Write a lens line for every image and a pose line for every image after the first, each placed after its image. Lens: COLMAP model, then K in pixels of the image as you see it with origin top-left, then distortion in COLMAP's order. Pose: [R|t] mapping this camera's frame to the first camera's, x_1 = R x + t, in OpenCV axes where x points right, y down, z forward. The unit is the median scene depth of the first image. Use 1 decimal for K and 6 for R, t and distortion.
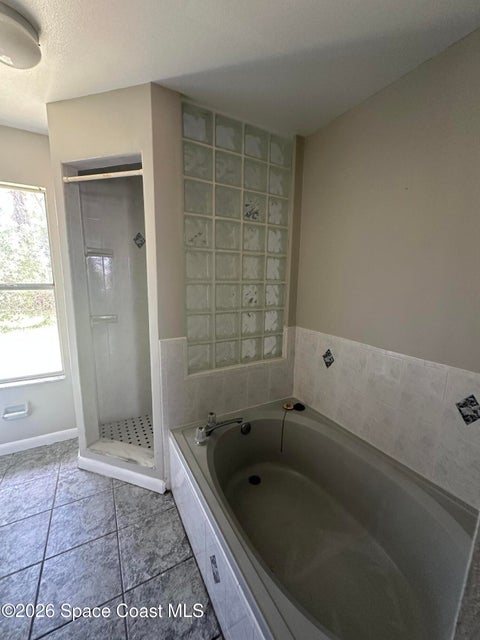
lens RADIAL K [[258.2, 0, 240.6], [0, 258.2, 320.6], [0, 0, 1]] dist [-0.000355, 0.000264]
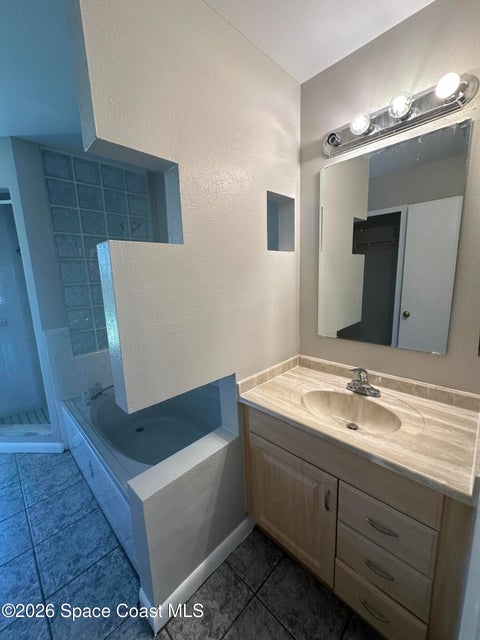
lens RADIAL K [[258.2, 0, 239.0], [0, 258.2, 320.6], [0, 0, 1]] dist [-0.000355, 0.000264]
pose [[0.962057, -0.093287, 0.256405, 0.286528], [0.089872, 0.995639, 0.025032, 0.074772], [-0.257622, -0.001038, 0.966245, -0.474582]]
